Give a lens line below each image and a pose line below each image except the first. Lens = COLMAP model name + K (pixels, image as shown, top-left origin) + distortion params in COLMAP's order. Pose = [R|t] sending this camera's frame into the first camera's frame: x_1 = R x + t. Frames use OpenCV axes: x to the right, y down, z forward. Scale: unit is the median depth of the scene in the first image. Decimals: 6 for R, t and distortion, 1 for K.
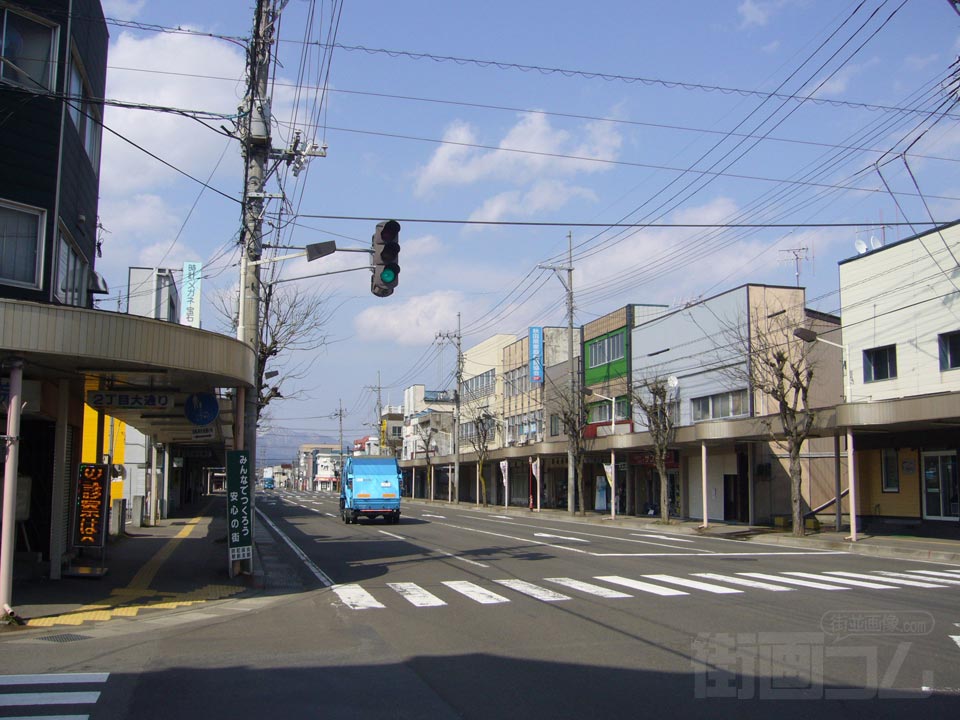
lens RADIAL K [[997.6, 0, 480.0], [0, 997.6, 360.0], [0, 0, 1]] dist [-0.076411, 0.007686]
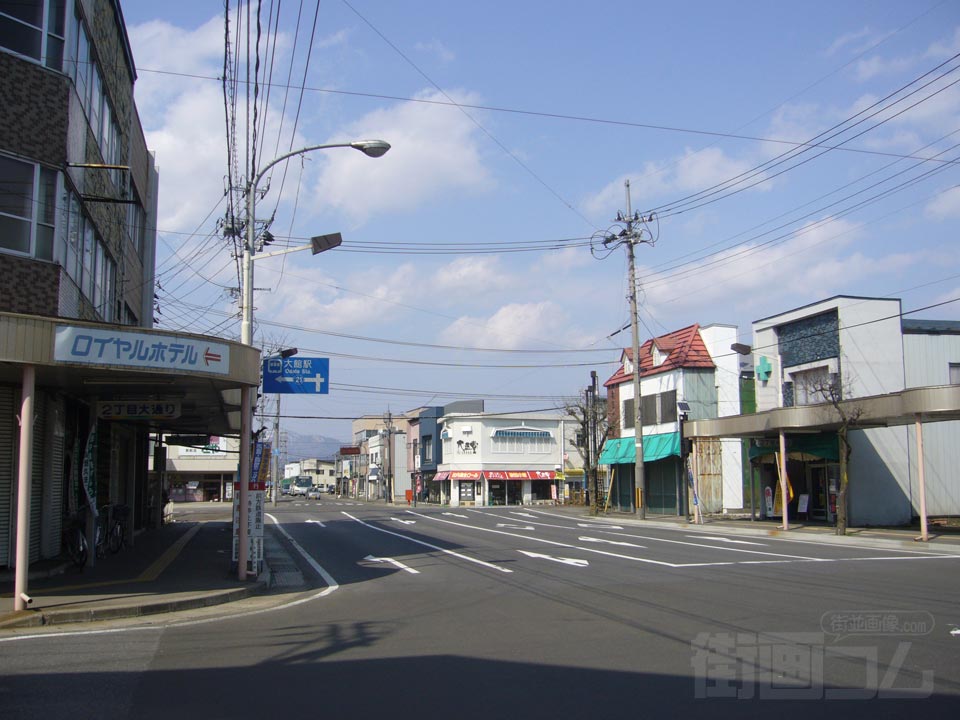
lens RADIAL K [[997.6, 0, 480.0], [0, 997.6, 360.0], [0, 0, 1]] dist [-0.076411, 0.007686]
pose [[0.999886, -0.014719, -0.003321, -0.028844], [0.014720, 0.999892, 0.000156, 0.014121], [0.003319, -0.000205, 0.999994, 0.115259]]
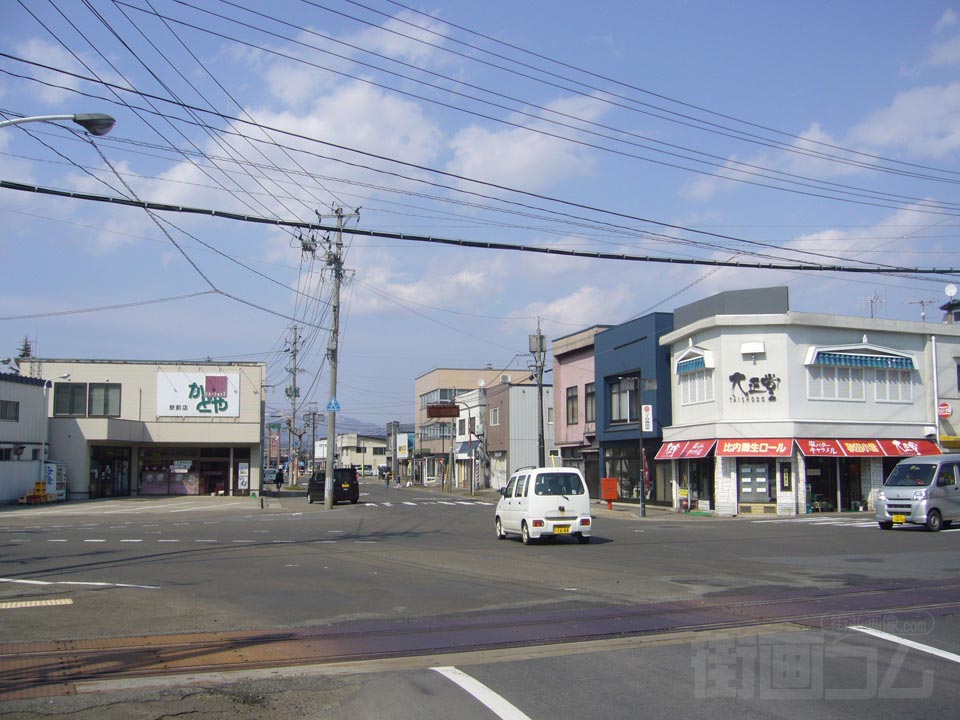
lens RADIAL K [[997.6, 0, 480.0], [0, 997.6, 360.0], [0, 0, 1]] dist [-0.076411, 0.007686]
pose [[0.999701, -0.011515, -0.021581, -0.039444], [0.011908, 0.999763, 0.018202, 0.019190], [0.021366, -0.018454, 0.999601, 0.157284]]
